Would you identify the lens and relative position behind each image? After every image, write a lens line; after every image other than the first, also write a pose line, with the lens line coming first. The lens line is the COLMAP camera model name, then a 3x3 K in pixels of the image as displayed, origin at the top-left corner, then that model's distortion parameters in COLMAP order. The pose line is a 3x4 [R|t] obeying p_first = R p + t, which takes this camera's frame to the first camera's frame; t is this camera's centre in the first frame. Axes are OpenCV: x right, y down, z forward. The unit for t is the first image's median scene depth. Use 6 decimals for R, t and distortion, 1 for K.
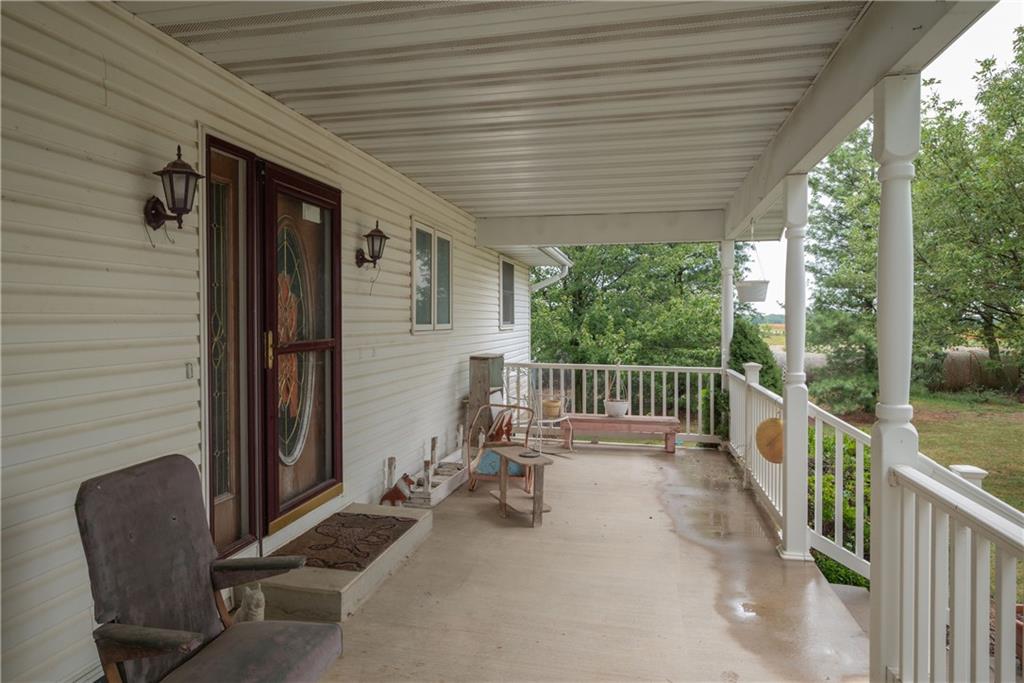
lens RADIAL K [[595.9, 0, 513.0], [0, 595.9, 334.0], [0, 0, 1]] dist [-0.002409, 0.000087]
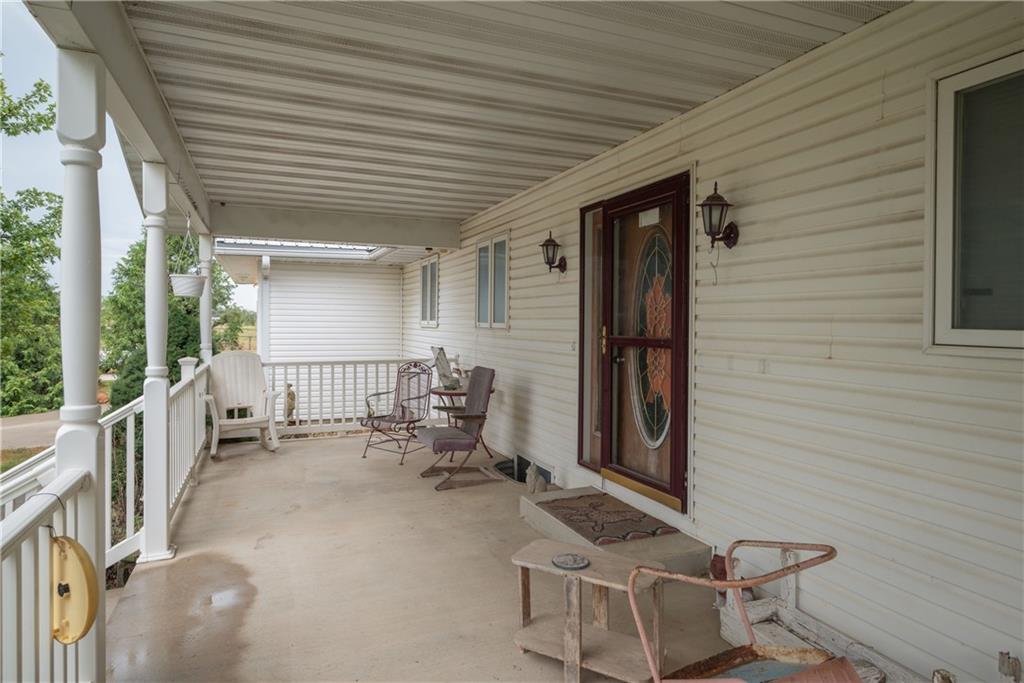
lens RADIAL K [[595.9, 0, 512.6], [0, 595.9, 335.1], [0, 0, 1]] dist [-0.002409, 0.000087]
pose [[-0.818900, 0.007988, -0.573880, 0.484190], [-0.020376, 0.998868, 0.042978, -0.034856], [0.573574, 0.046888, -0.817811, 1.783031]]
